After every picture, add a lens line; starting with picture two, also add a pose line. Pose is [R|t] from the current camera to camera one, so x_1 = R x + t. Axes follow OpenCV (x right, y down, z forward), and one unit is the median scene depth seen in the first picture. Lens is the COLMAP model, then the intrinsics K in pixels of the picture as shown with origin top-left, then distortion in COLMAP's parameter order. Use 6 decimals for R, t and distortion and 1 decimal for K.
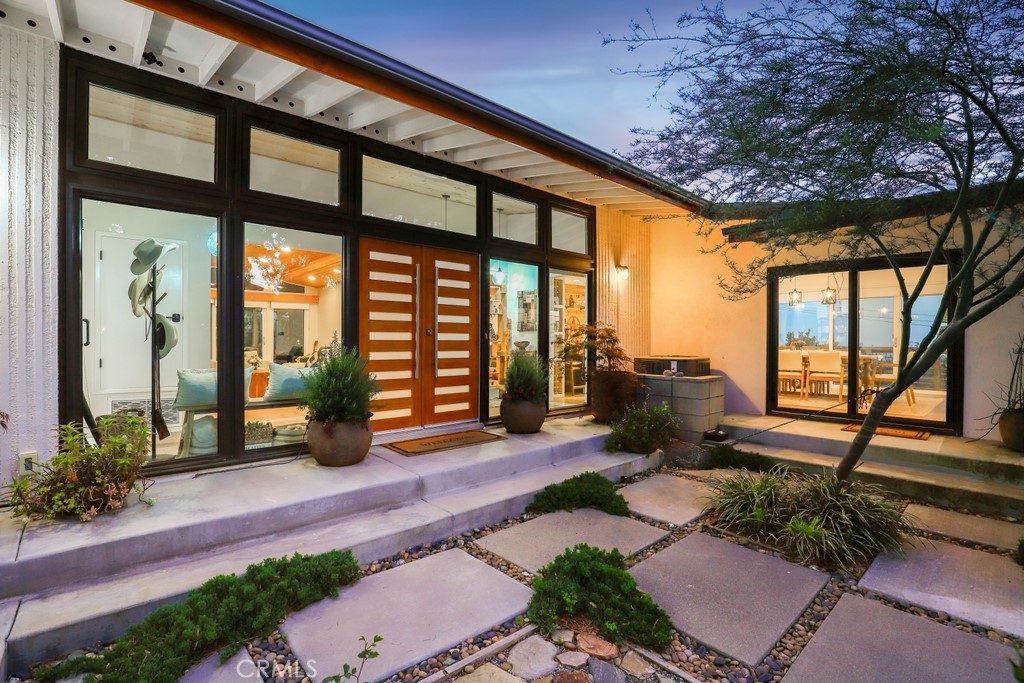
lens RADIAL K [[476.7, 0, 512.0], [0, 476.7, 341.5], [0, 0, 1]] dist [-0.014485, -0.000104]
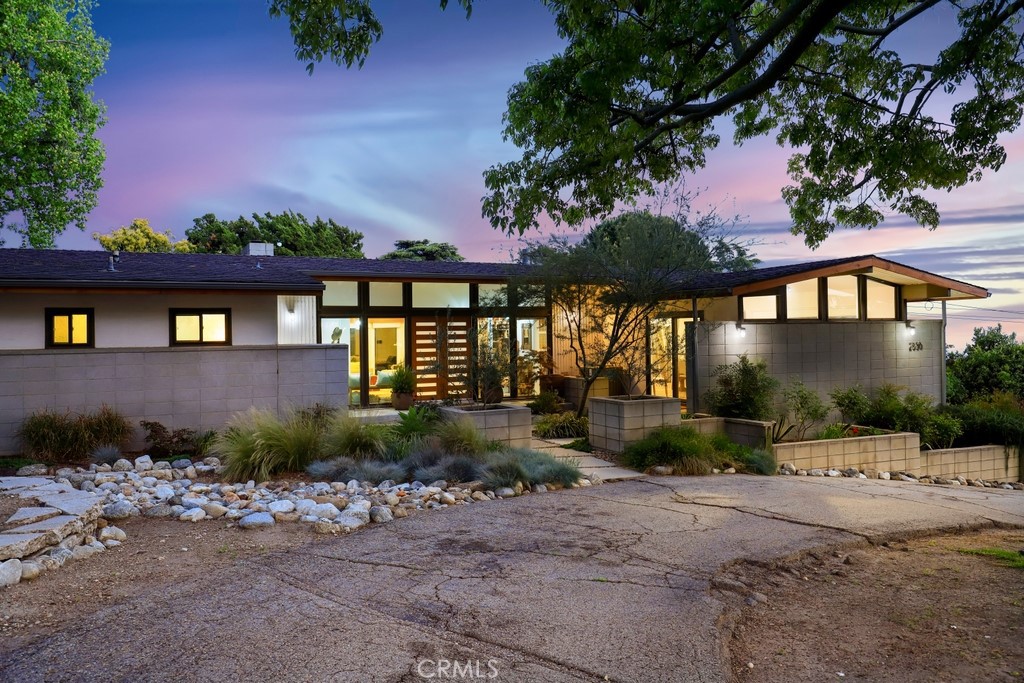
lens RADIAL K [[794.4, 0, 512.0], [0, 794.4, 341.5], [0, 0, 1]] dist [0.003883, 0.002395]
pose [[0.959667, -0.008904, -0.280999, 1.205439], [0.012672, 0.999852, 0.011594, -0.133353], [0.280855, -0.014687, 0.959638, -2.519159]]
